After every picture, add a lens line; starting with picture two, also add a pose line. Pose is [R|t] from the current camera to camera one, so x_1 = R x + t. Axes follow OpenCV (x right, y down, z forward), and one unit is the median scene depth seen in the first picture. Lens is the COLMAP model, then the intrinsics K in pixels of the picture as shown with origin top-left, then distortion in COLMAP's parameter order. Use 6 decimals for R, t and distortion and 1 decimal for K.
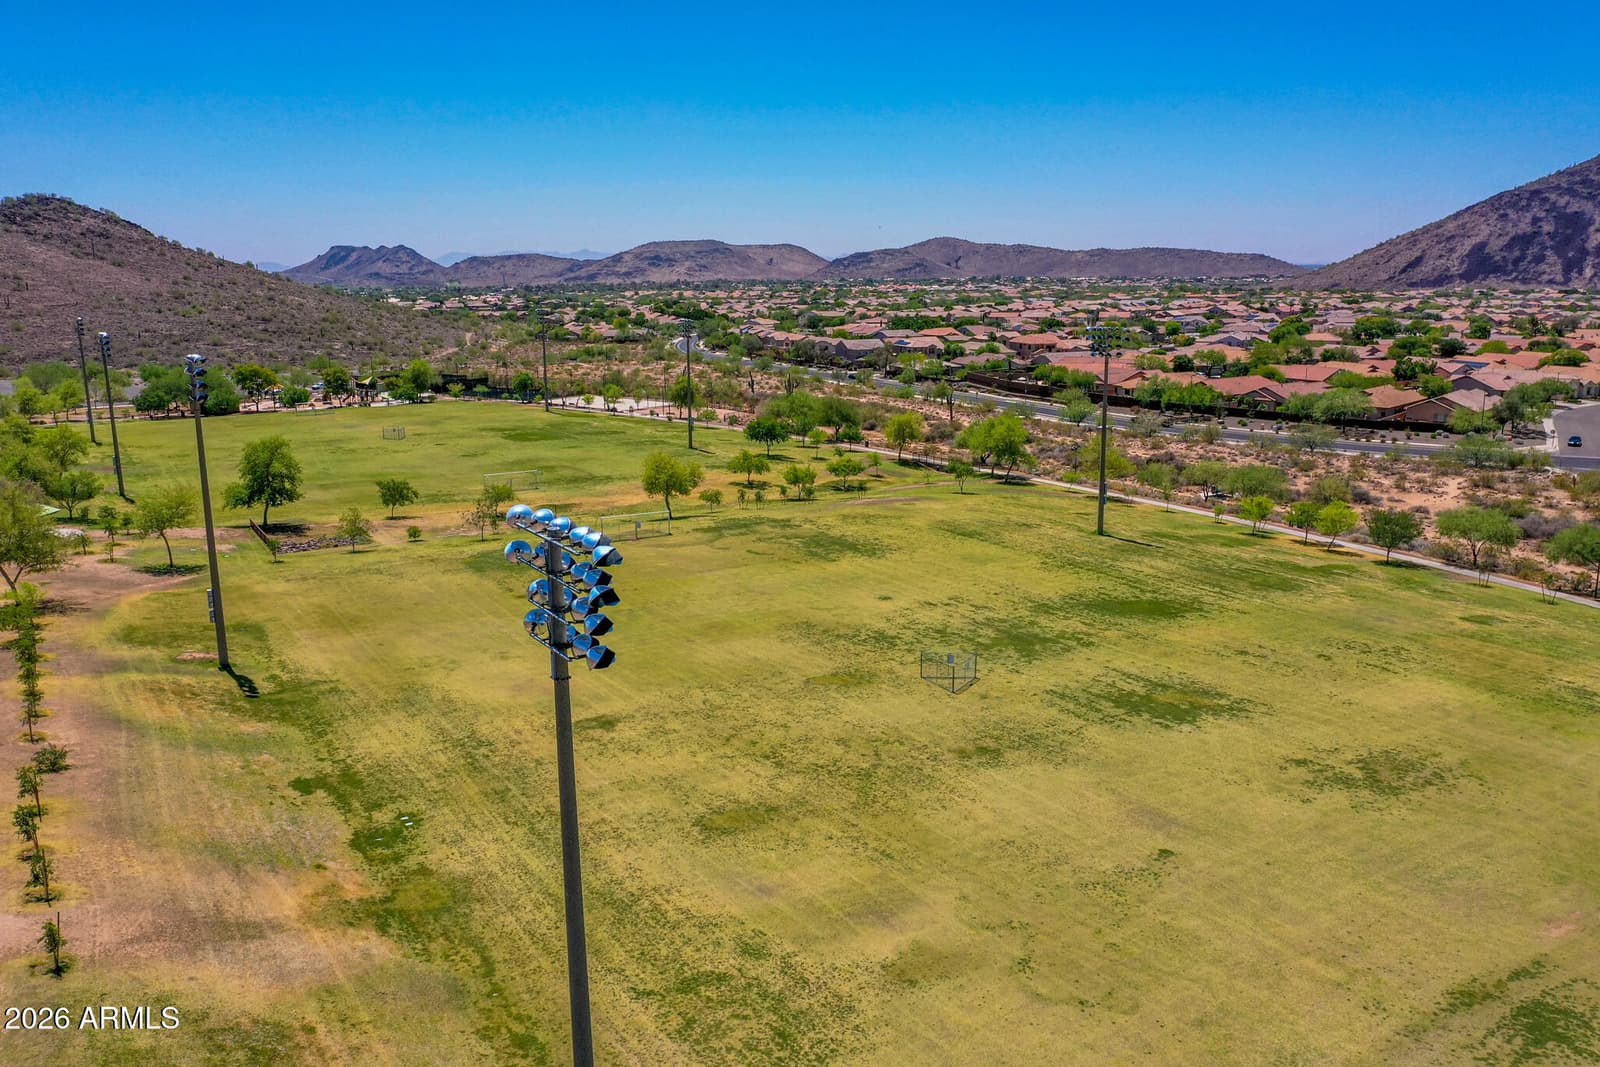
lens RADIAL K [[1243.8, 0, 801.5], [0, 1243.8, 535.6], [0, 0, 1]] dist [-0.015520, 0.007061]
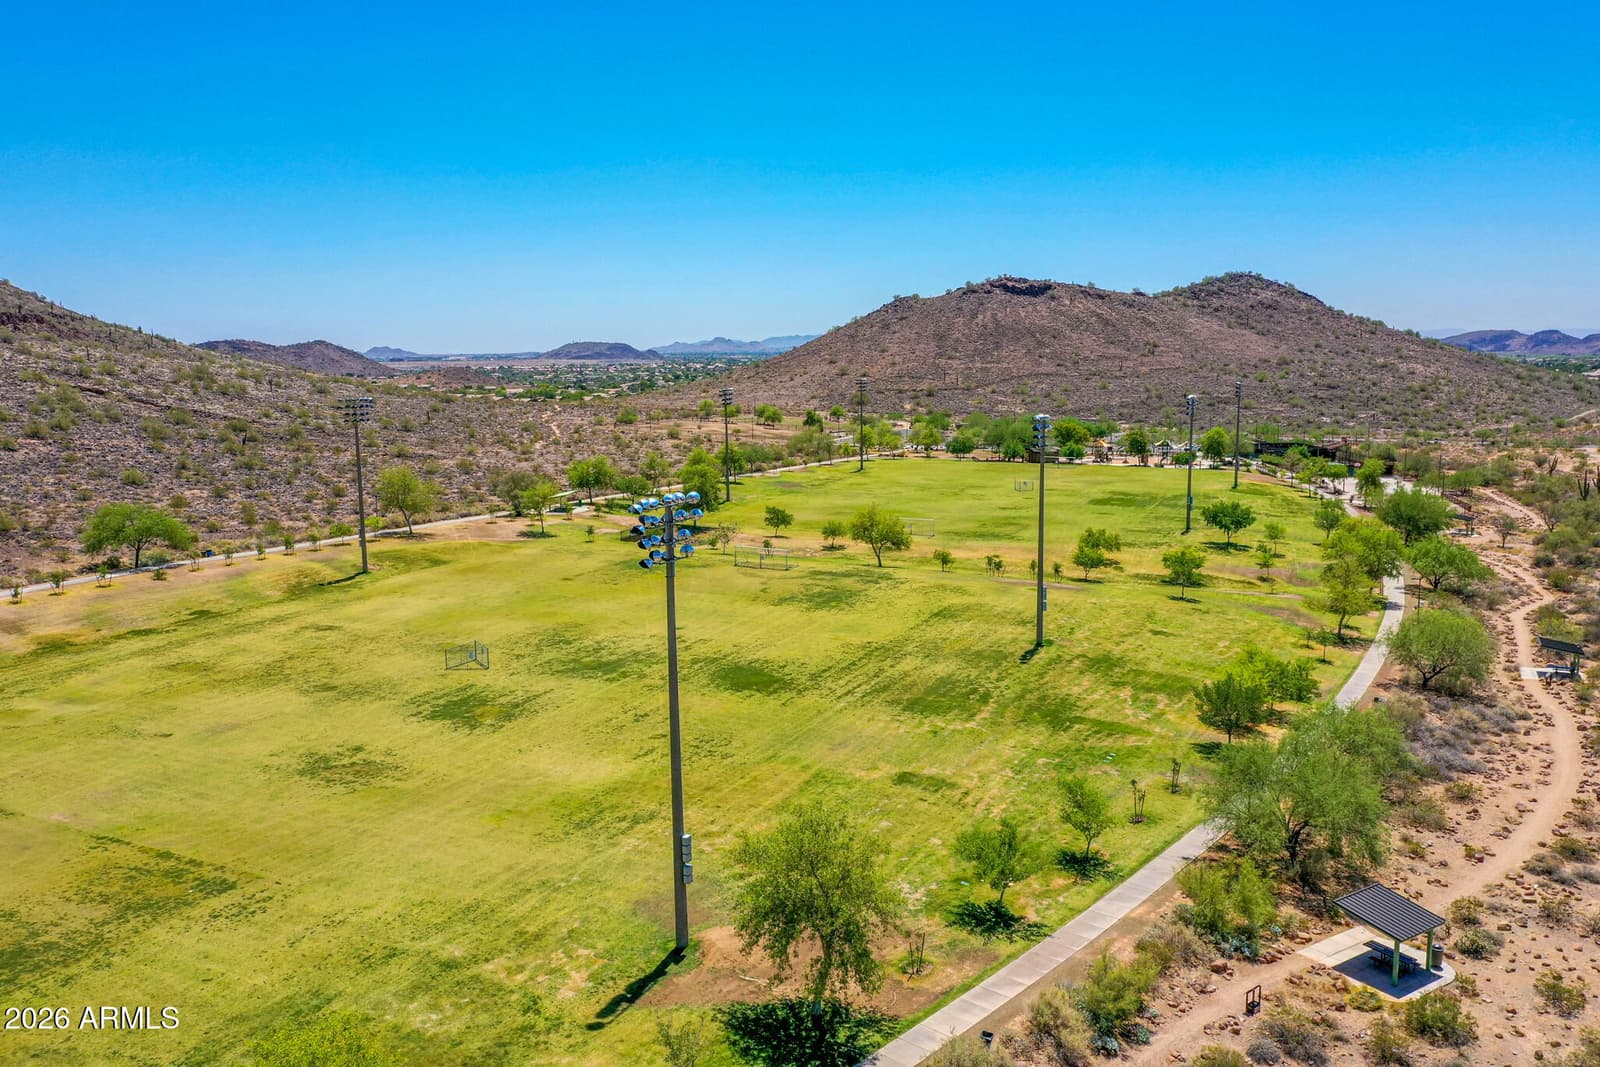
lens RADIAL K [[1243.8, 0, 800.8], [0, 1243.8, 533.0], [0, 0, 1]] dist [-0.015520, 0.007061]
pose [[0.530771, 0.126868, -0.837966, 1.522767], [-0.170261, 0.984537, 0.041215, -0.147373], [0.830237, 0.120797, 0.544164, 0.604918]]
